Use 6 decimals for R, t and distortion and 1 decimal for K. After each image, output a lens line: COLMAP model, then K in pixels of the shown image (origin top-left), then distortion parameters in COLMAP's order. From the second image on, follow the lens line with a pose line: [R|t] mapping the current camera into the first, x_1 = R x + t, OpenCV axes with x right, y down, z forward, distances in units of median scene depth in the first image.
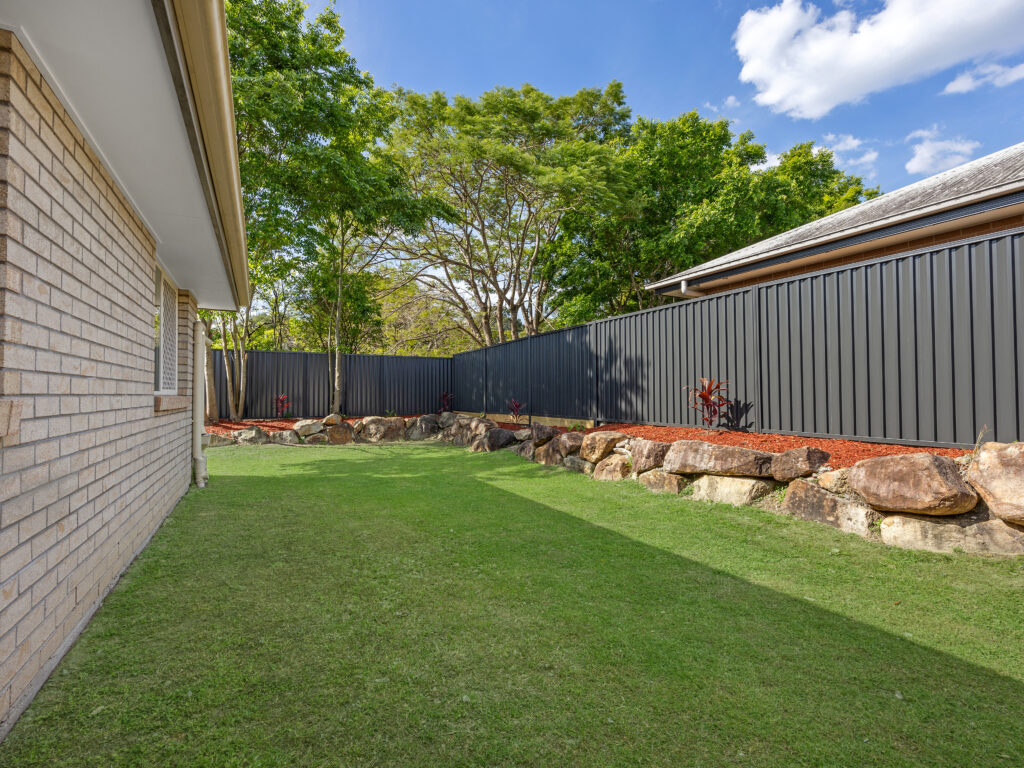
lens RADIAL K [[460.2, 0, 508.7], [0, 460.2, 386.8], [0, 0, 1]] dist [-0.003326, -0.000146]
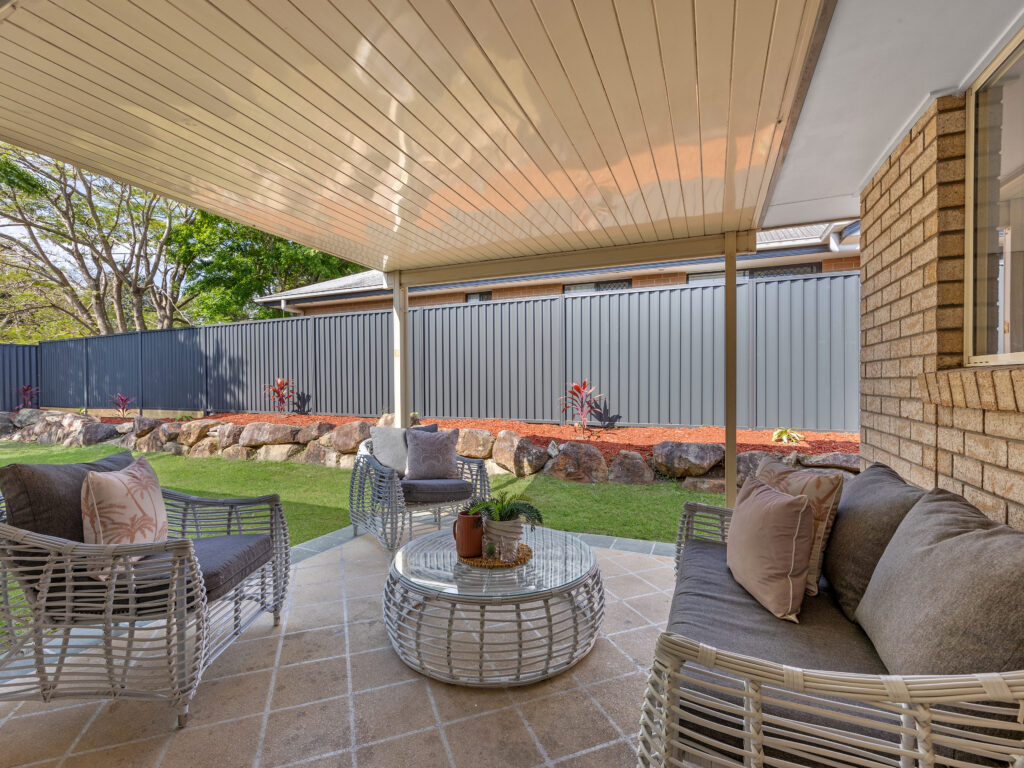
lens RADIAL K [[460.2, 0, 508.7], [0, 460.2, 386.8], [0, 0, 1]] dist [-0.003326, -0.000146]
pose [[0.793013, -0.009519, 0.609130, 0.095017], [-0.005838, 0.999713, 0.023222, -0.020920], [-0.609176, -0.021972, 0.792730, -0.400014]]
